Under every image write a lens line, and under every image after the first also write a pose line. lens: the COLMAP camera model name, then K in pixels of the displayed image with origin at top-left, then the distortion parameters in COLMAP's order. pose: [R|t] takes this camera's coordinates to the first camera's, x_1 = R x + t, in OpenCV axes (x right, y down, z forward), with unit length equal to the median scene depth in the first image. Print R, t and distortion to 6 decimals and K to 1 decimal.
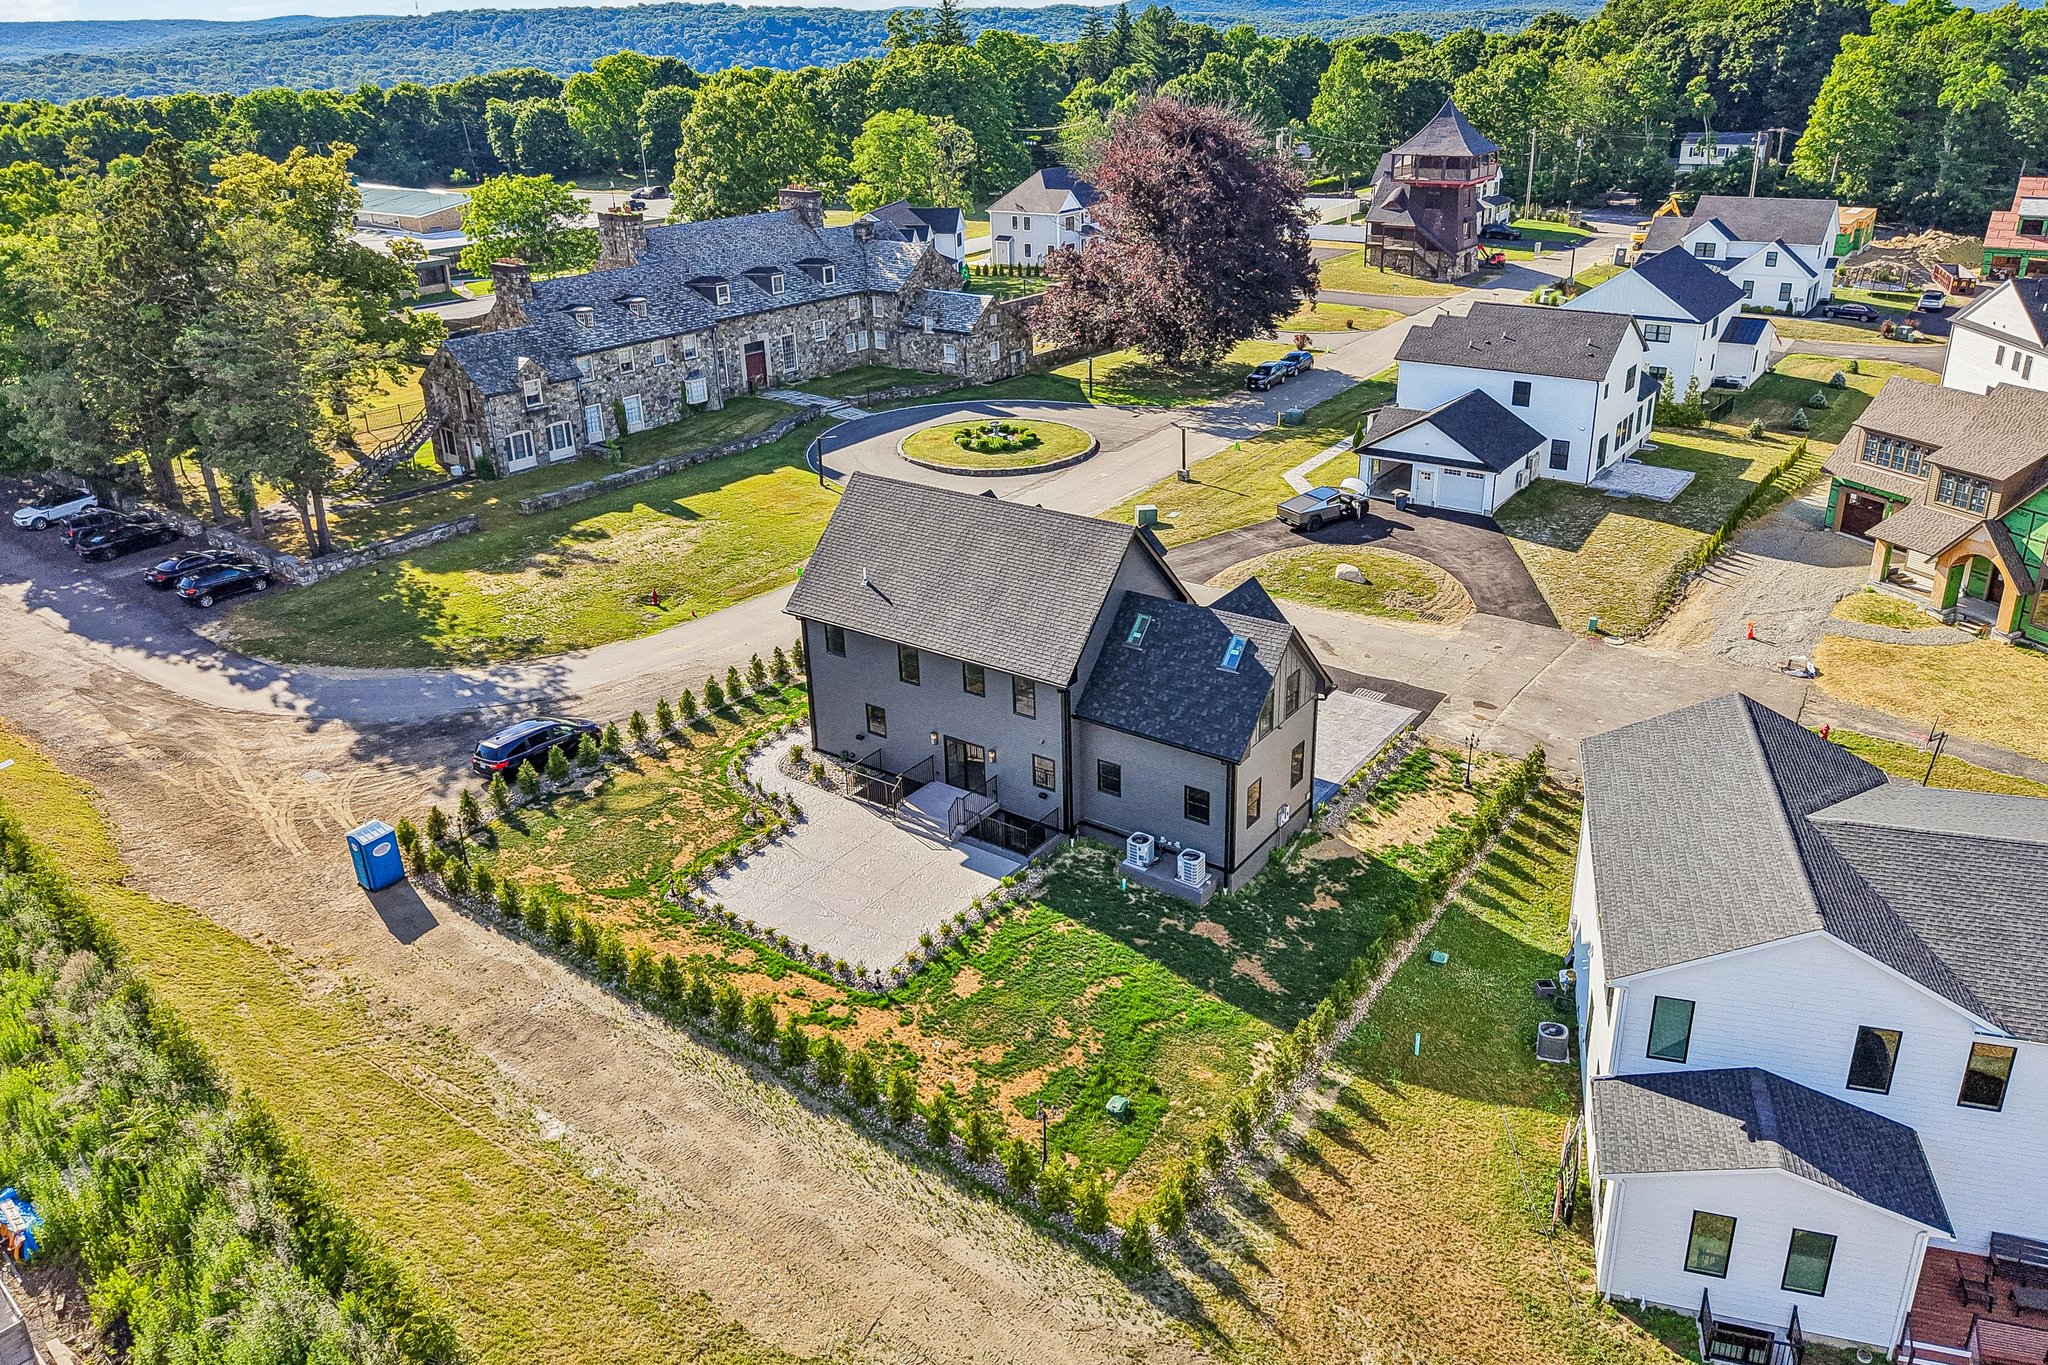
lens RADIAL K [[1448.6, 0, 1046.4], [0, 1448.6, 601.1], [0, 0, 1]] dist [0.044511, -0.069485]
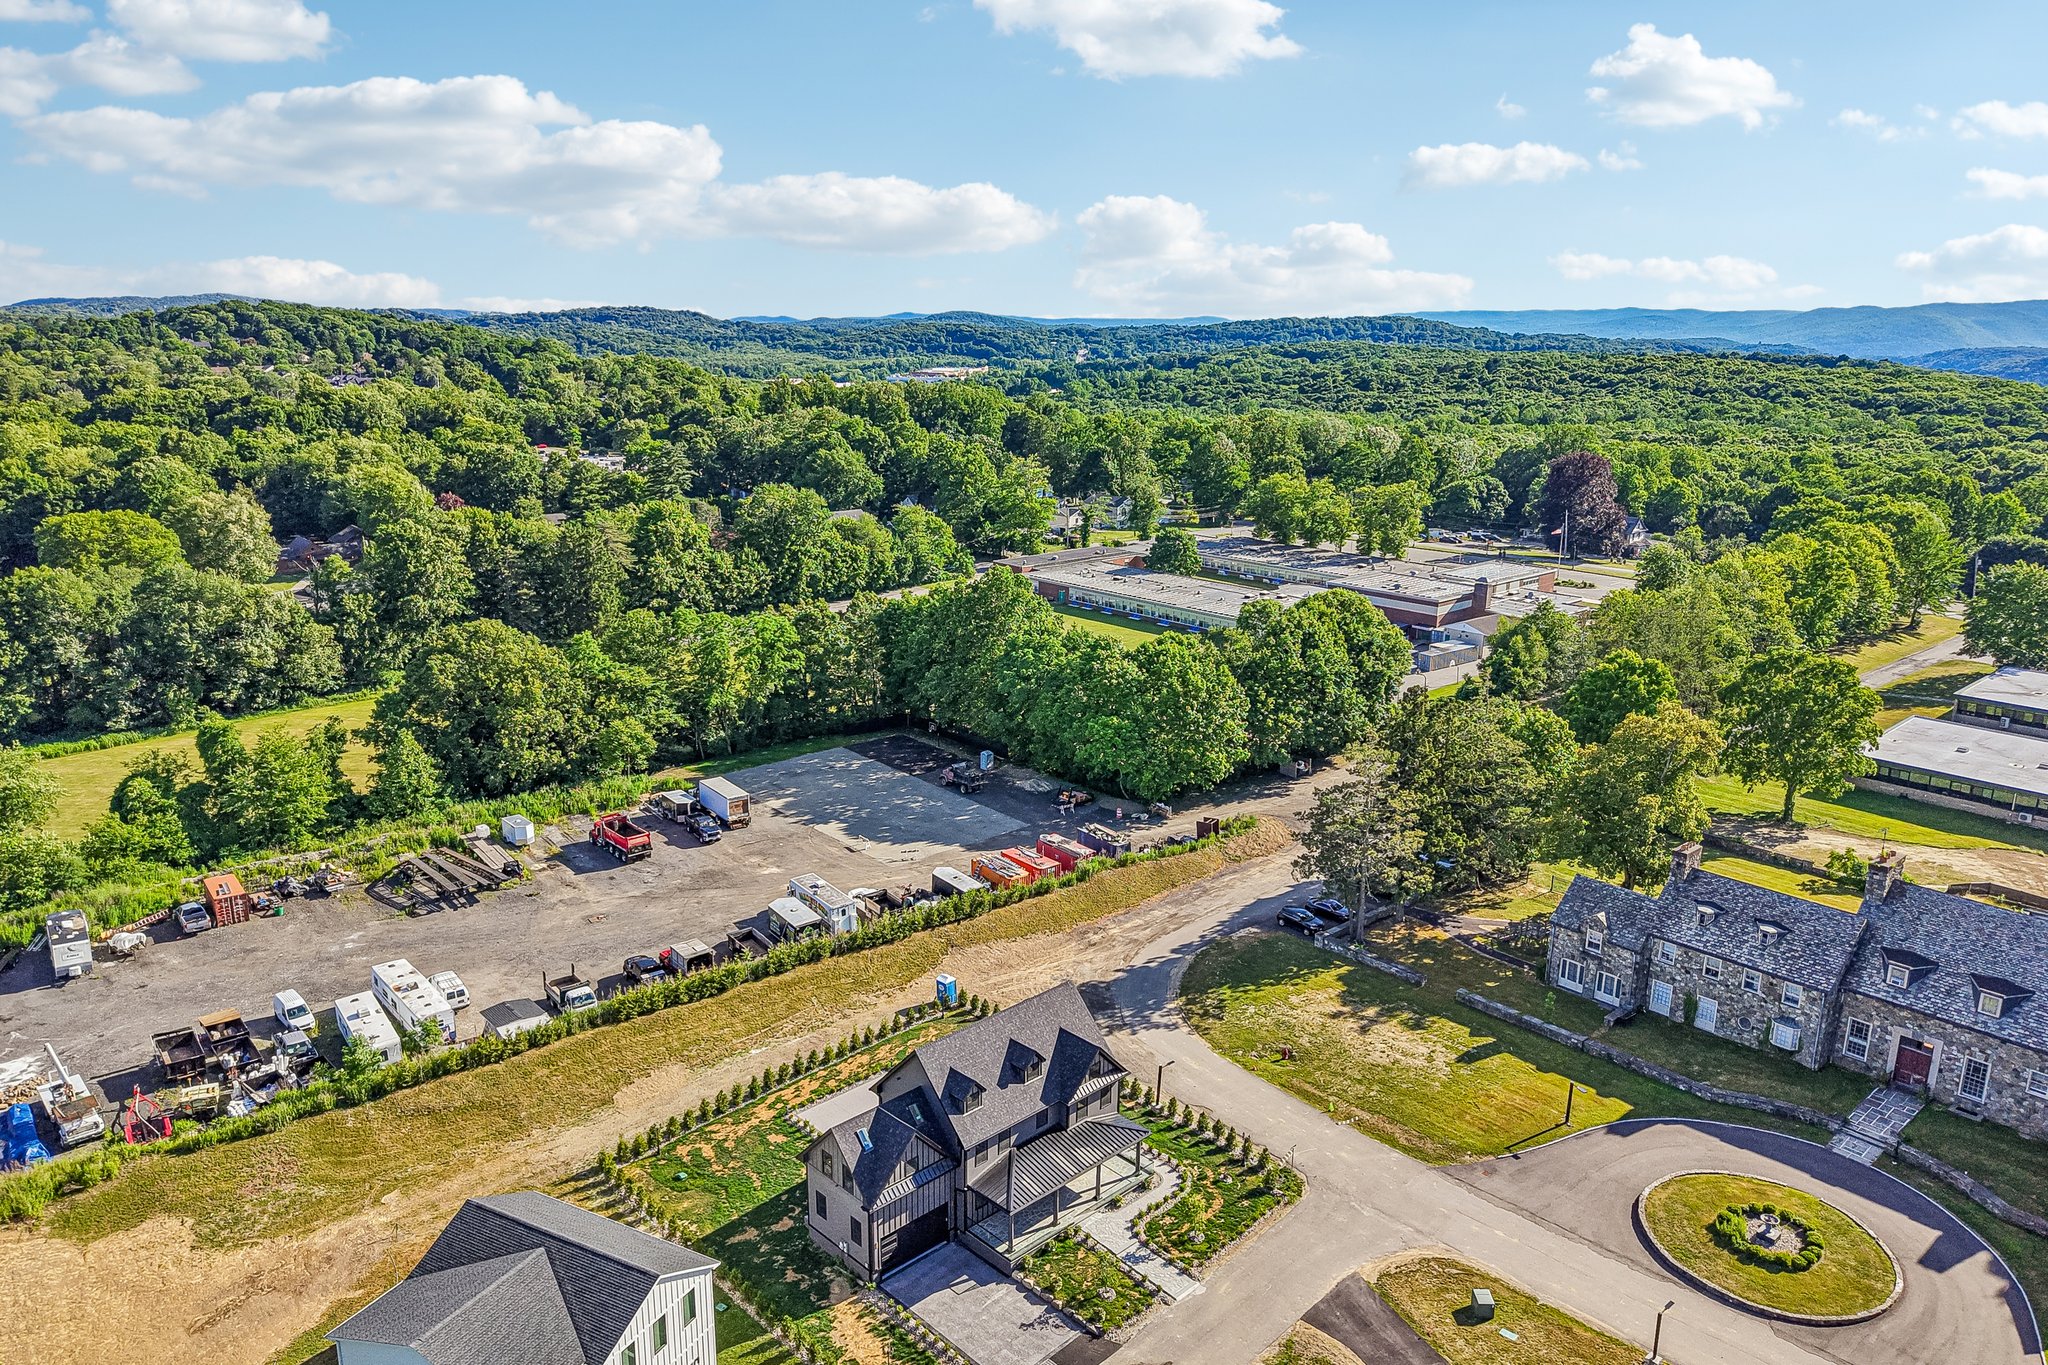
lens RADIAL K [[1419.3, 0, 1019.9], [0, 1419.3, 665.5], [0, 0, 1]] dist [0.041782, -0.065853]
pose [[-0.196785, 0.251834, -0.947552, 0.931503], [-0.358575, 0.881010, 0.308617, -0.623340], [0.912524, 0.400500, -0.083068, 0.664095]]
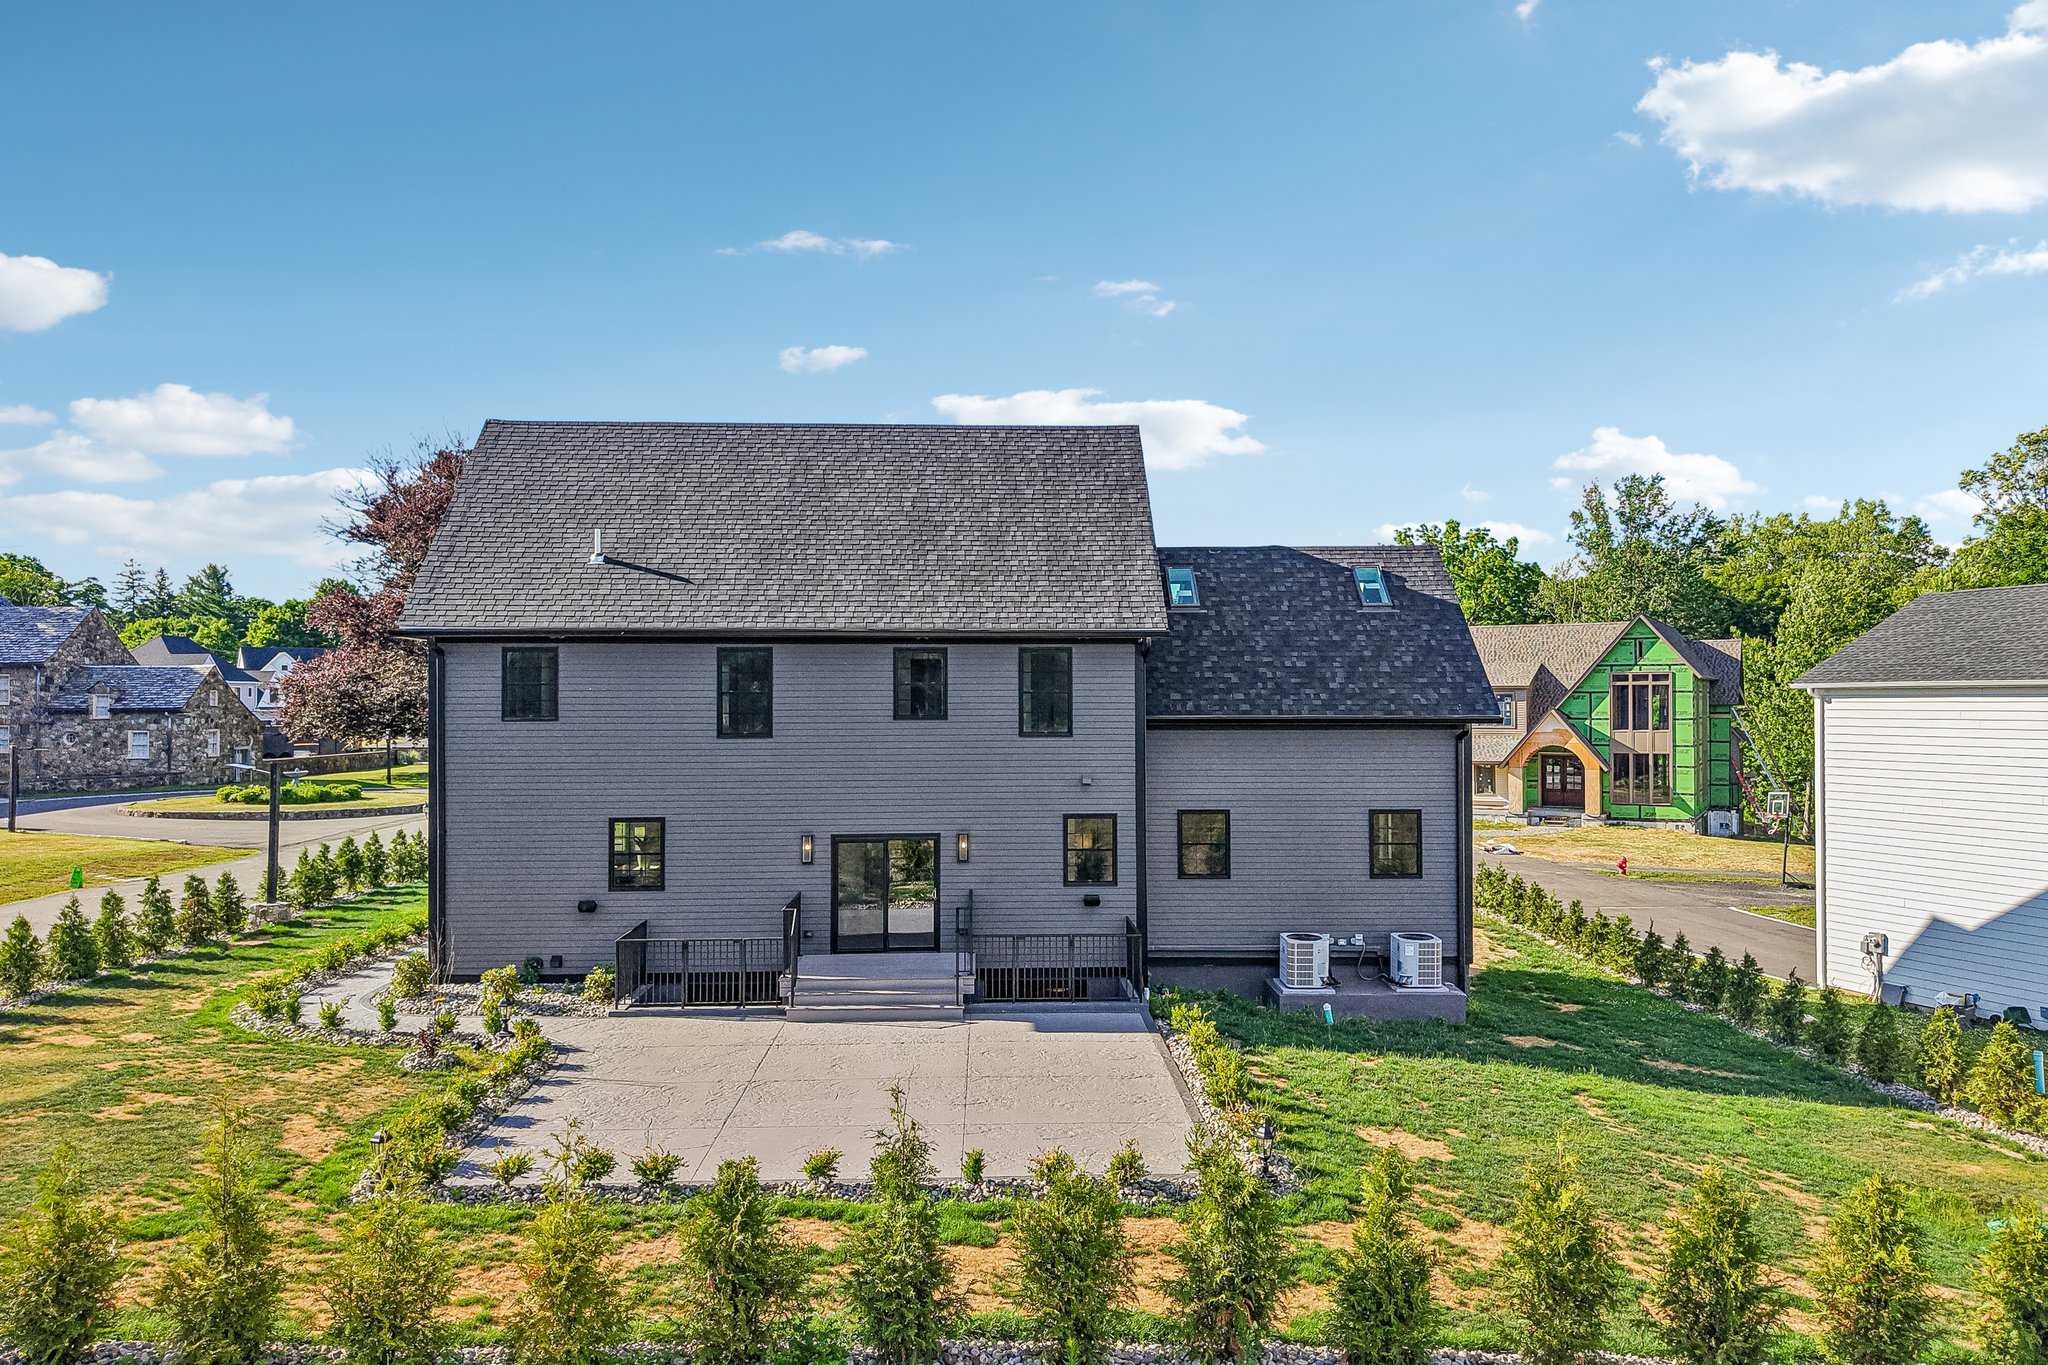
lens RADIAL K [[1418.9, 0, 1024.0], [0, 1418.9, 682.5], [0, 0, 1]] dist [-0.005136, -0.001574]
pose [[0.797103, 0.027803, 0.603204, -0.197482], [0.205023, 0.927136, -0.313662, 0.133749], [-0.567973, 0.373692, 0.733322, 0.399661]]
